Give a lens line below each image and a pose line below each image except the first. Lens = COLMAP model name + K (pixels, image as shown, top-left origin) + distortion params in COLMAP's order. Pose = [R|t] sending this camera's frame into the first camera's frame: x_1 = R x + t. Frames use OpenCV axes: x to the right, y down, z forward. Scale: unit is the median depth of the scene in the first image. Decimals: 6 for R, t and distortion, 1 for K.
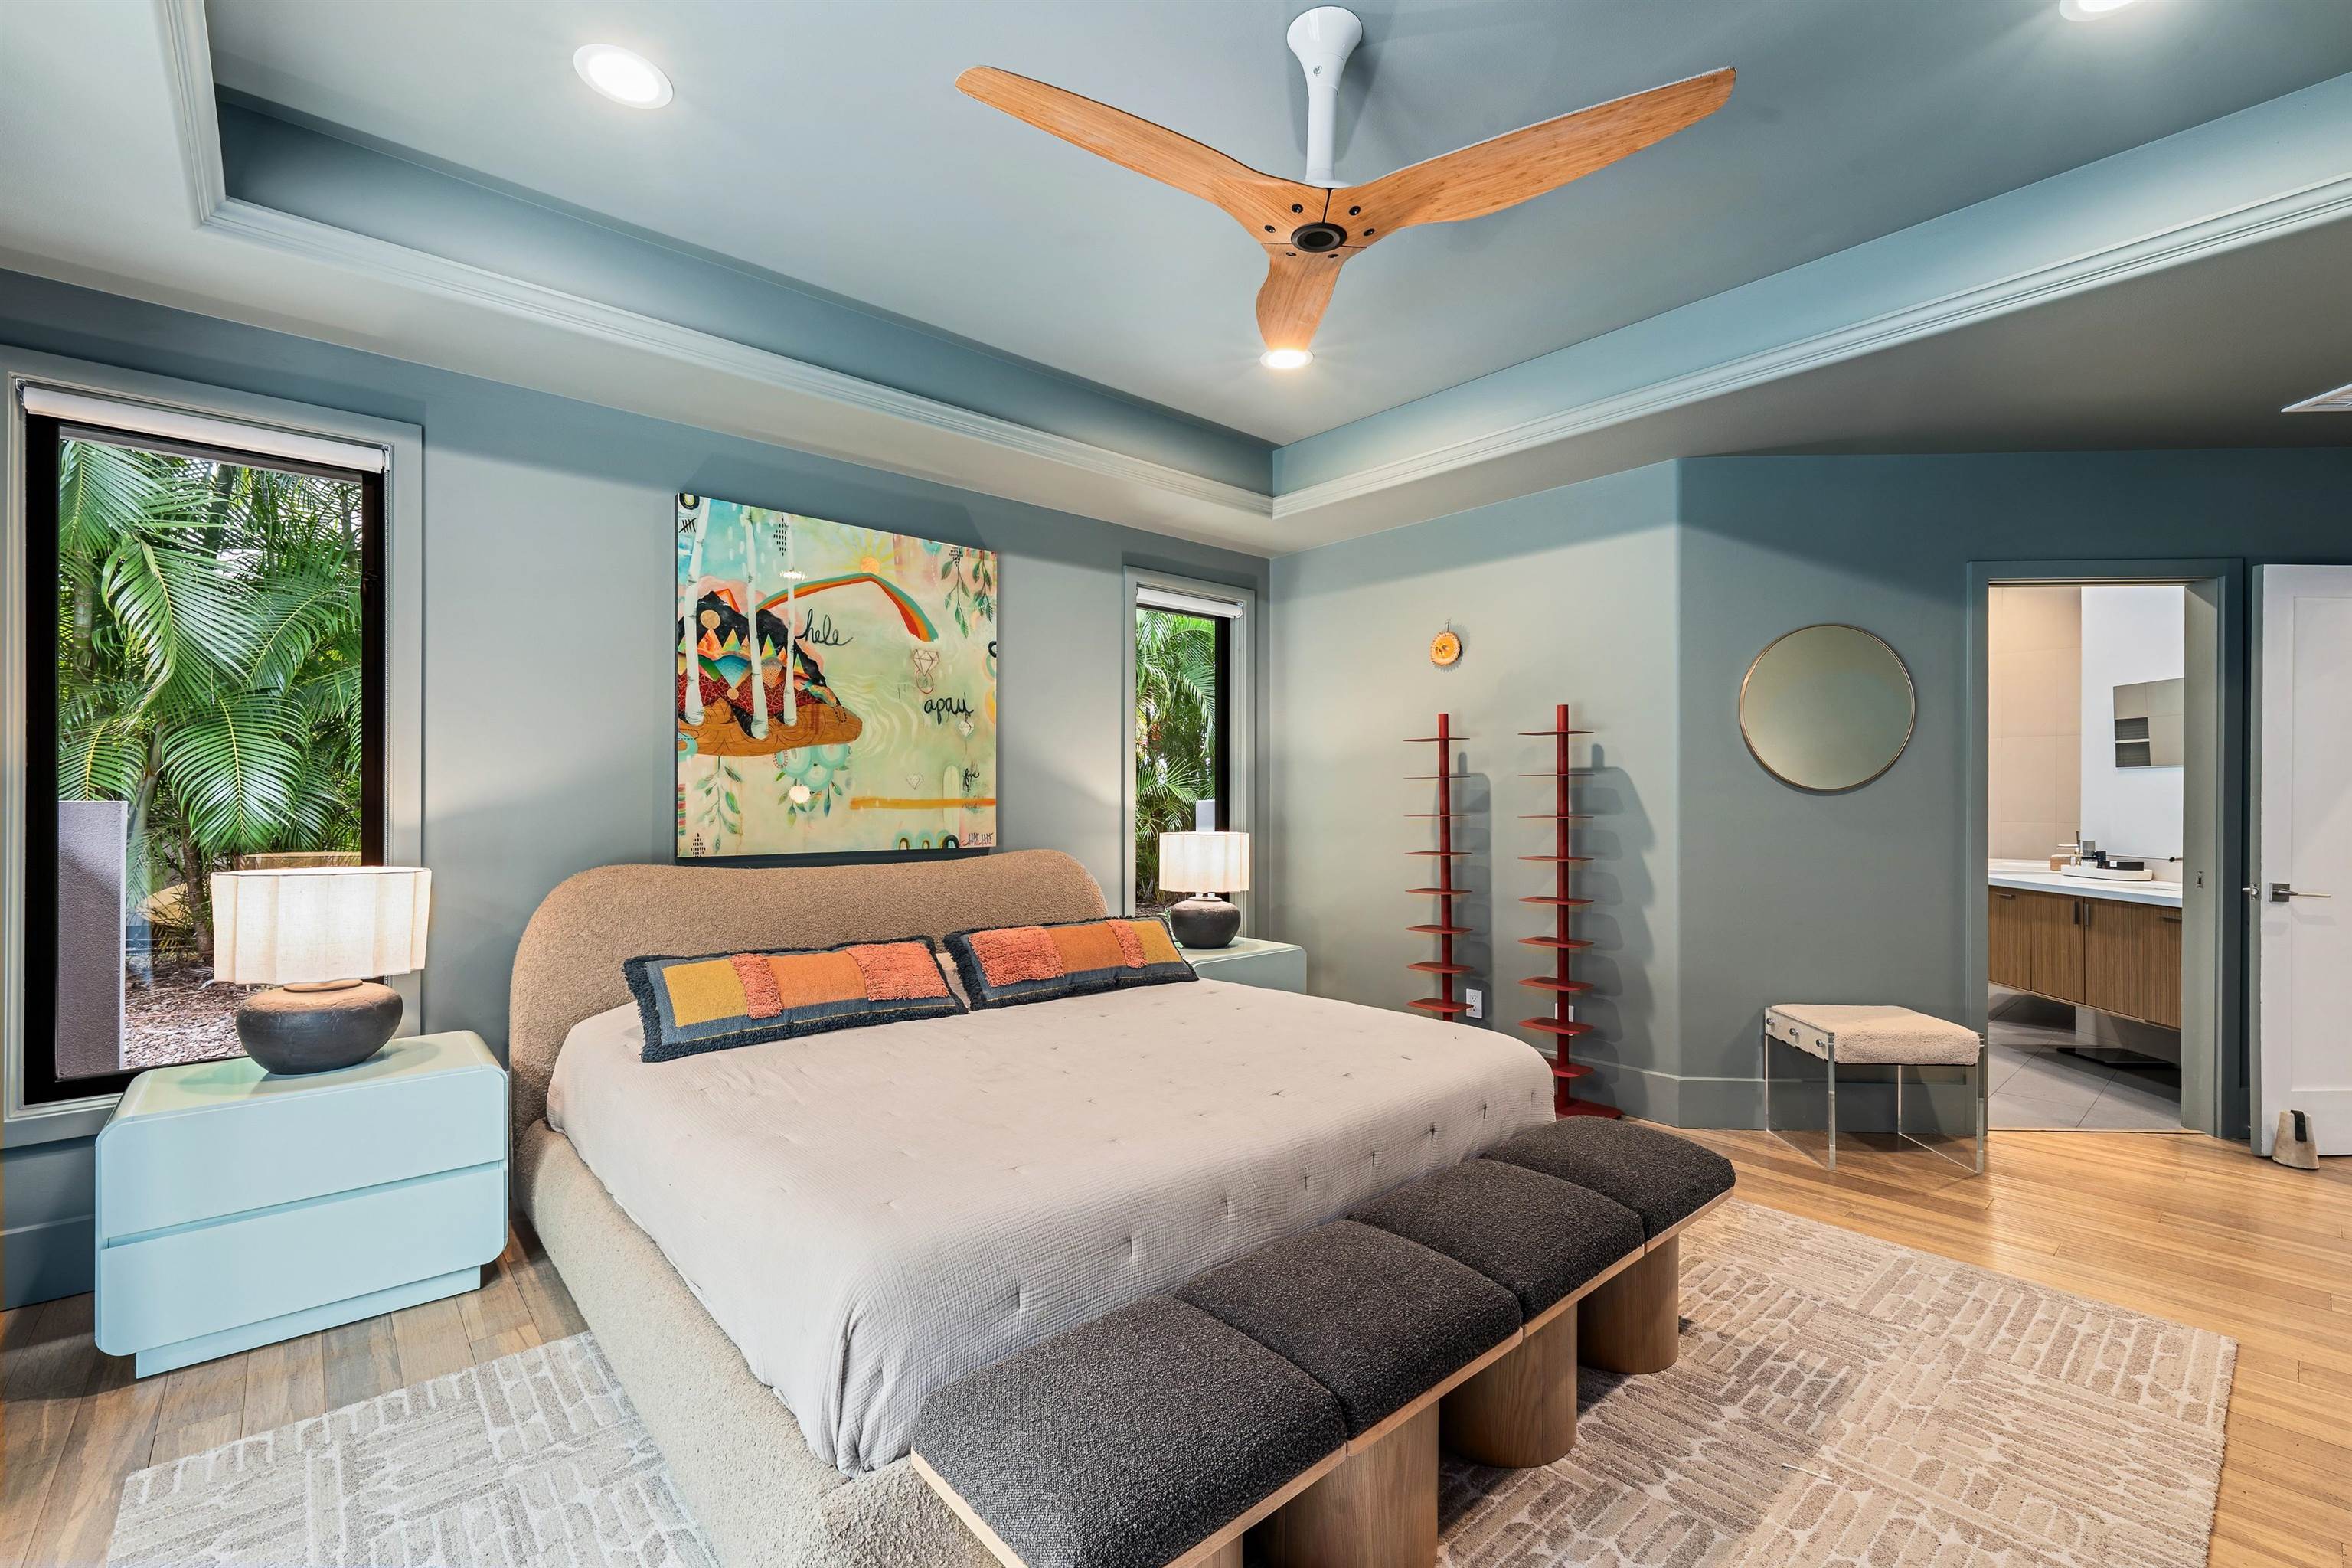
lens RADIAL K [[1014.8, 0, 1177.3], [0, 1014.8, 803.3], [0, 0, 1]] dist [0.000236, 0.000990]
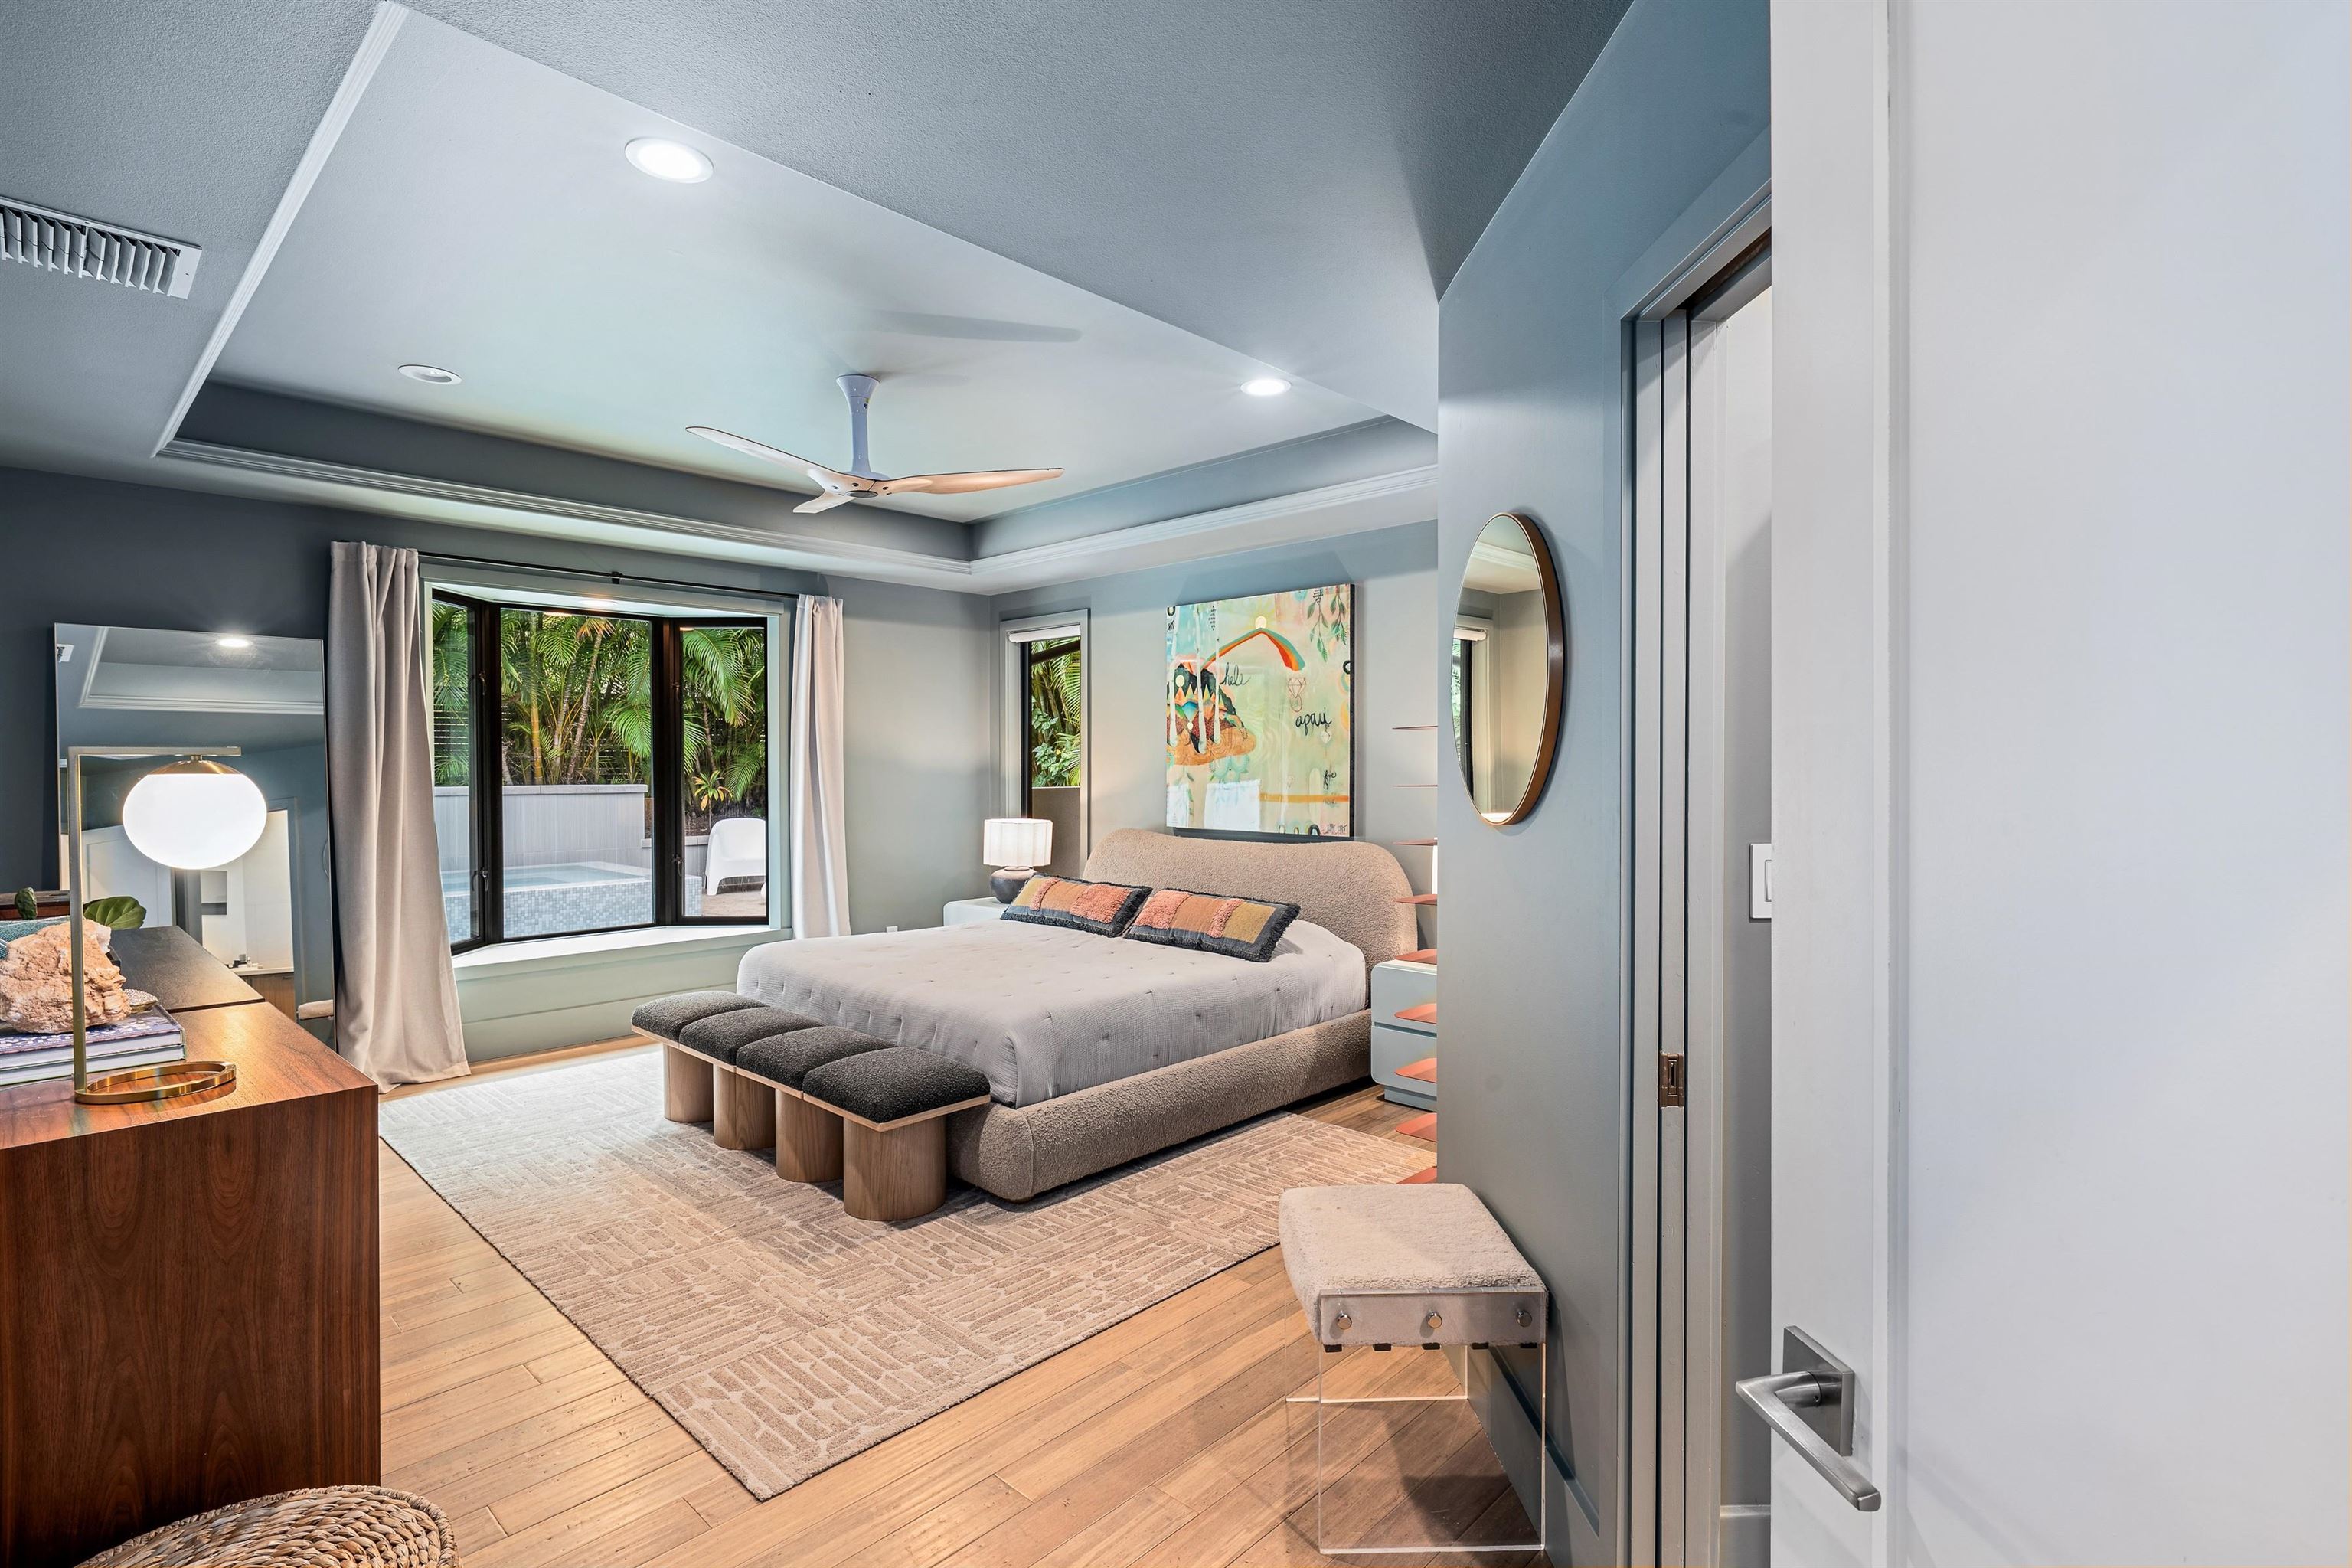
lens RADIAL K [[1140.1, 0, 1167.9], [0, 1140.1, 773.4], [0, 0, 1]] dist [0.000232, -0.000454]
pose [[0.066316, 0.003749, -0.997792, 1.302247], [-0.006914, 0.999971, 0.003297, -0.038691], [0.997775, 0.006680, 0.066340, 0.832678]]
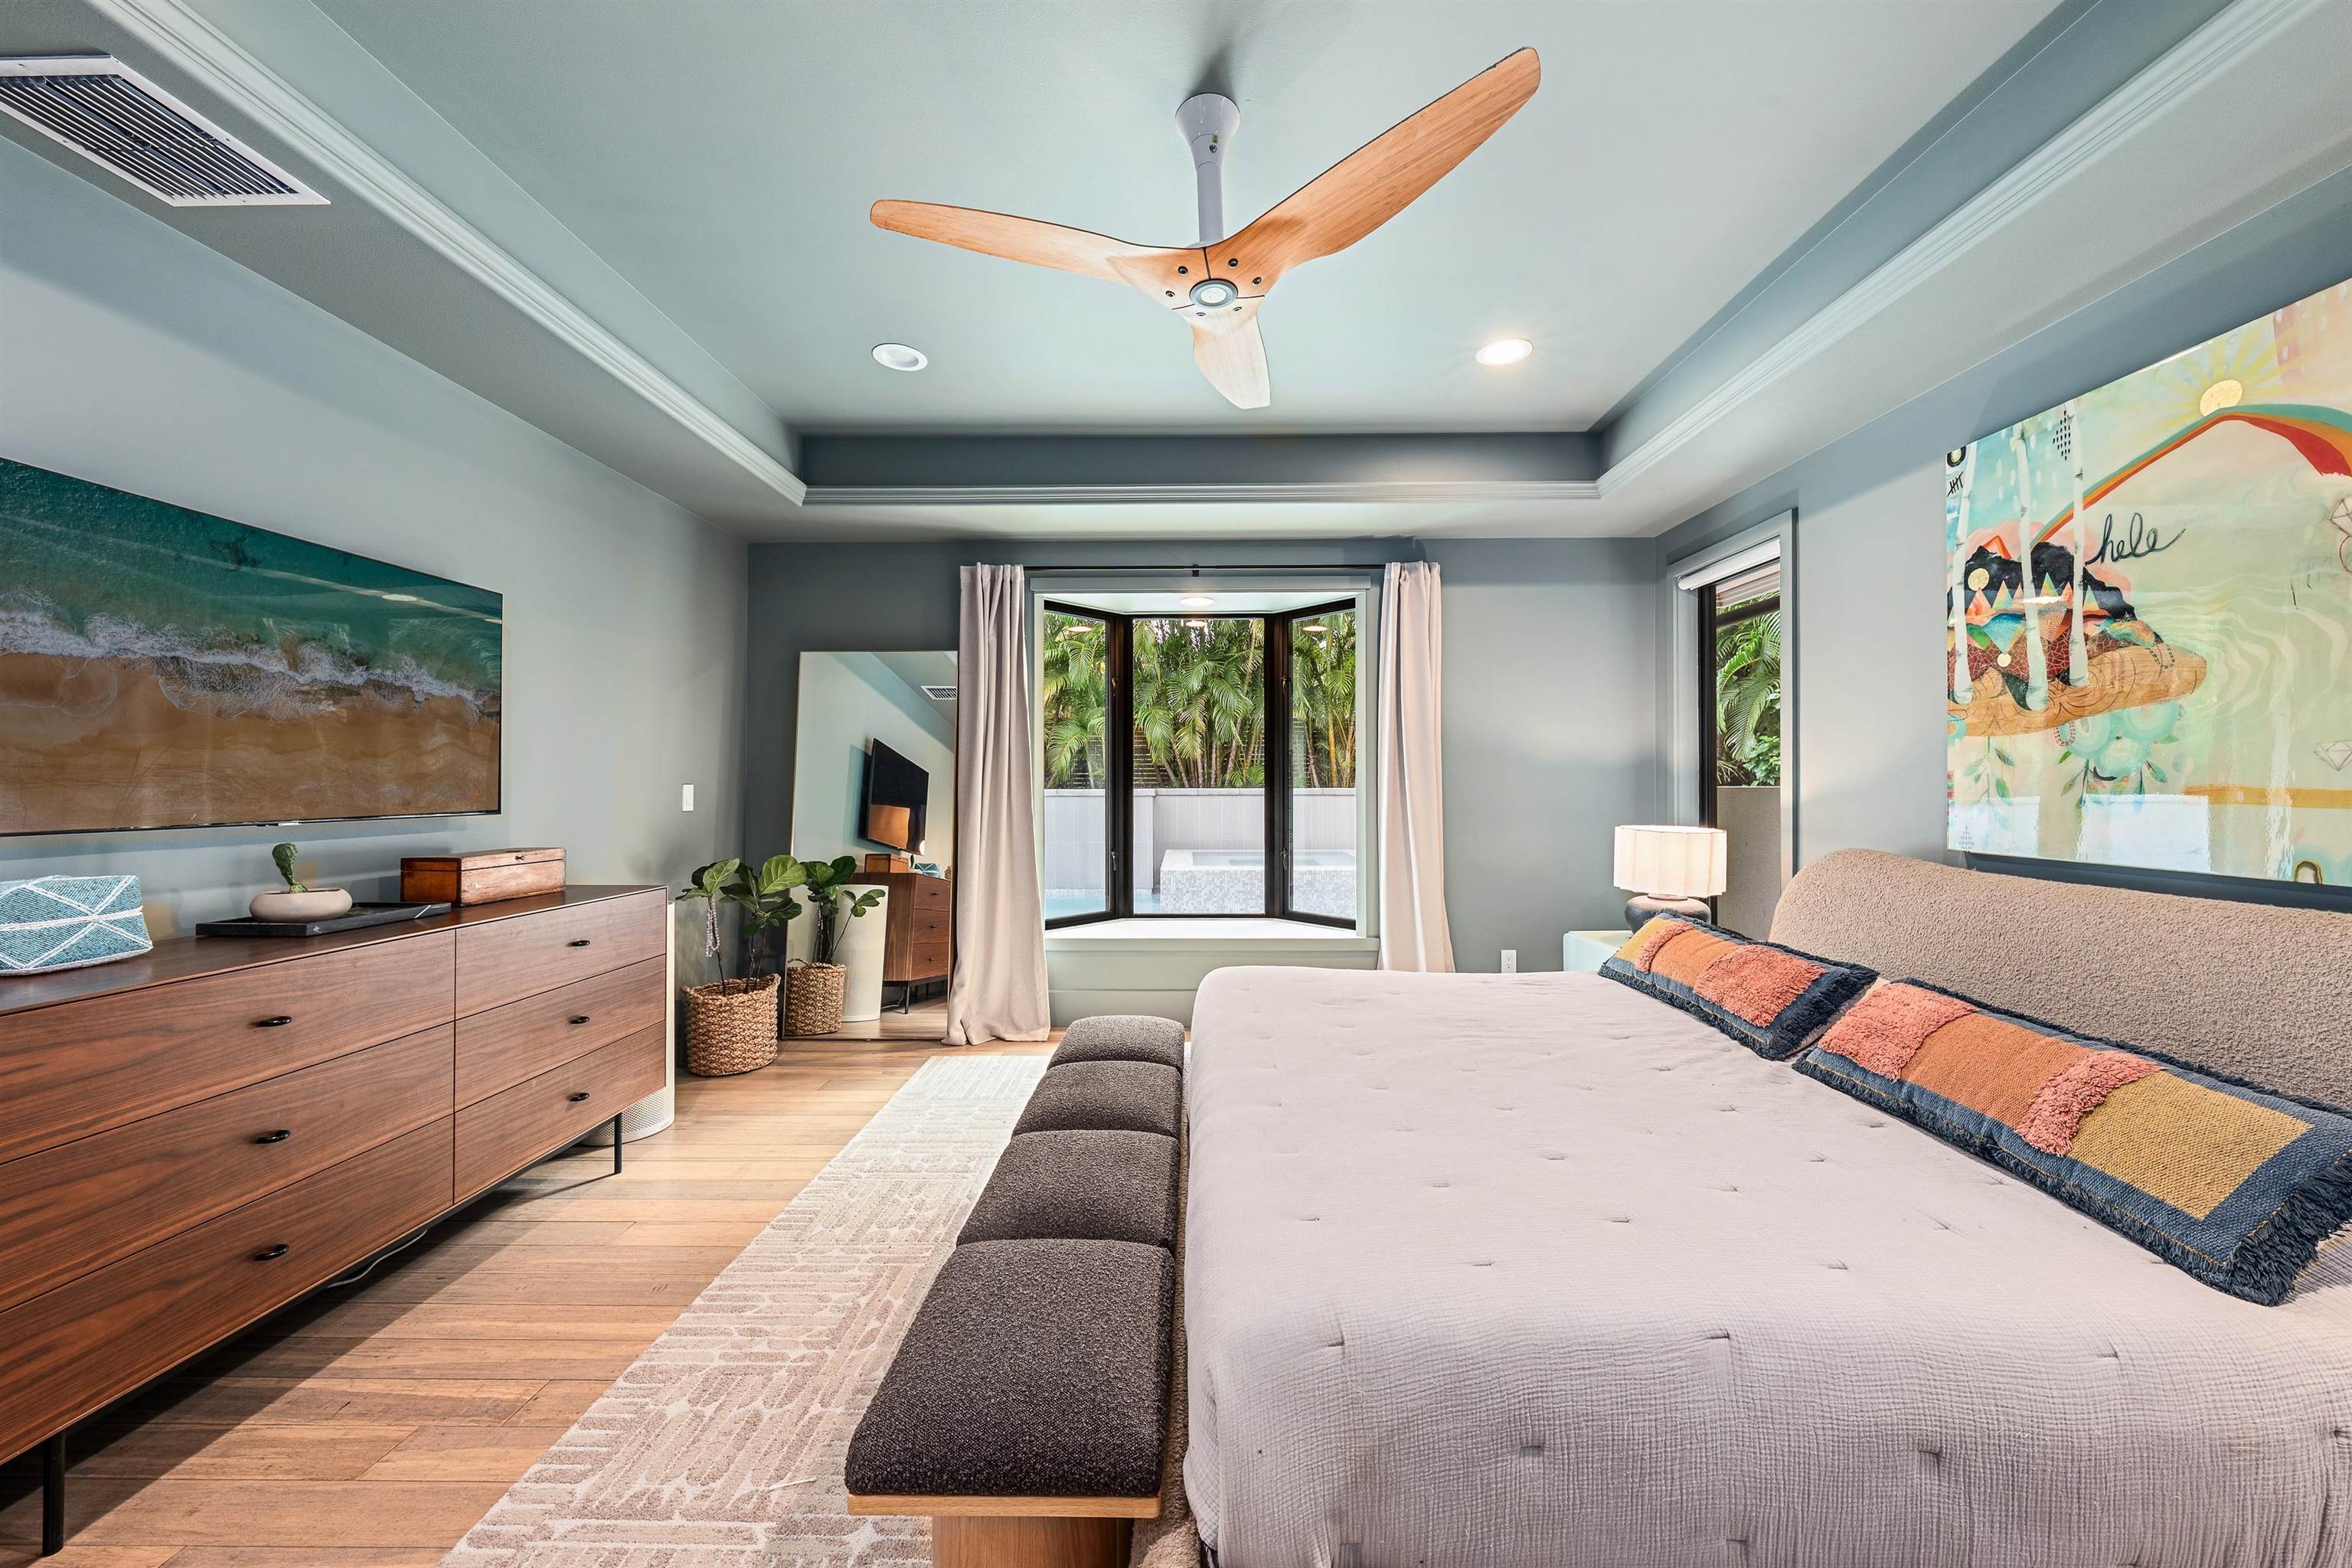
lens RADIAL K [[824.3, 0, 1175.1], [0, 824.3, 777.9], [0, 0, 1]] dist [-0.003870, 0.000509]
pose [[-0.682218, -0.008182, -0.731103, 0.500143], [-0.008607, 0.999958, -0.003160, -0.003810], [0.731098, 0.004137, -0.682260, 0.945216]]
